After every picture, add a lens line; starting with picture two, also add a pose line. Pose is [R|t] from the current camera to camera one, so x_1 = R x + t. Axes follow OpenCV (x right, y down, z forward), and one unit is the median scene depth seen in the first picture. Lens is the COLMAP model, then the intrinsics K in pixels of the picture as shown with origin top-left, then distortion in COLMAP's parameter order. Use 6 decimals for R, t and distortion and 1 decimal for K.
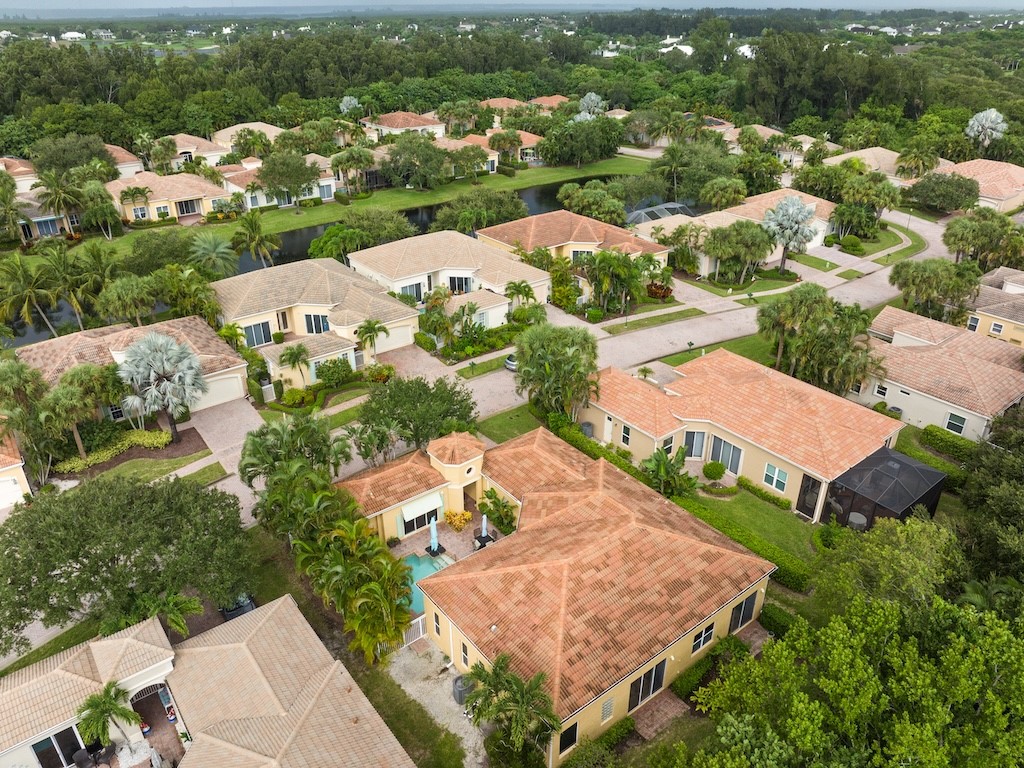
lens RADIAL K [[720.9, 0, 512.0], [0, 720.9, 384.0], [0, 0, 1]] dist [0.000908, -0.065919]
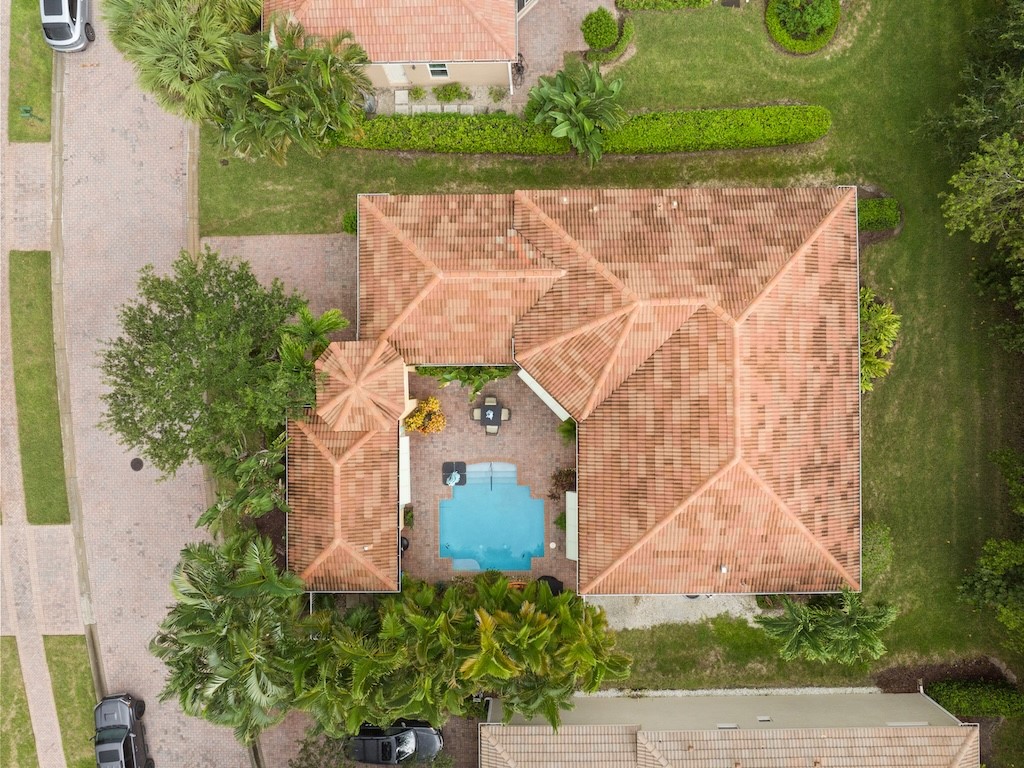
lens RADIAL K [[720.9, 0, 512.0], [0, 720.9, 384.0], [0, 0, 1]] dist [0.000908, -0.065919]
pose [[0.604766, -0.796404, 0.000072, -0.002036], [0.372800, 0.283173, 0.883647, -0.496607], [-0.703760, -0.534373, 0.468153, 0.858185]]
